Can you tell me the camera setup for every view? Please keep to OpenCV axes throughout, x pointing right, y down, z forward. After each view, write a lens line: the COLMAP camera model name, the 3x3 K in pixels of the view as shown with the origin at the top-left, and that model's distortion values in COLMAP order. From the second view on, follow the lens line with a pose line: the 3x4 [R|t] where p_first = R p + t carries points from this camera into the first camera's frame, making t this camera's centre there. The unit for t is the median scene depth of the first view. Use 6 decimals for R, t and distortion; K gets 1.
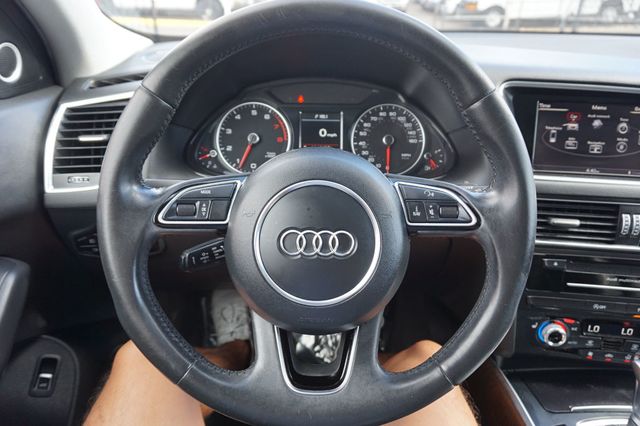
lens RADIAL K [[440.5, 0, 322.4], [0, 440.5, 214.5], [0, 0, 1]] dist [-0.040291, 0.030043]
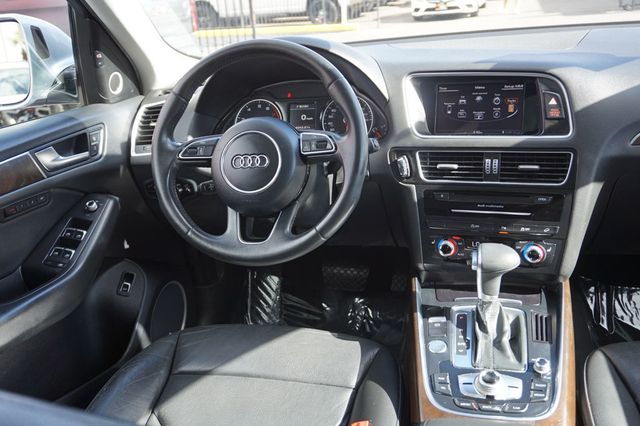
lens RADIAL K [[578.4, 0, 325.1], [0, 578.4, 216.9], [0, 0, 1]] dist [-0.012381, -0.021469]
pose [[0.965575, -0.002770, -0.260110, 0.639113], [-0.018787, 0.996589, -0.080355, 0.332094], [0.259446, 0.082476, 0.962230, -0.893758]]
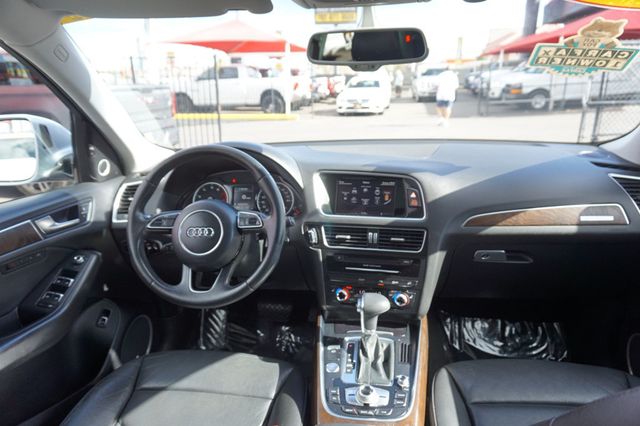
lens RADIAL K [[440.5, 0, 328.6], [0, 440.5, 214.0], [0, 0, 1]] dist [-0.040291, 0.030043]
pose [[0.990437, -0.002979, -0.137936, 0.748320], [-0.021234, 0.984564, -0.173734, 0.262671], [0.136325, 0.175001, 0.975085, -1.011622]]
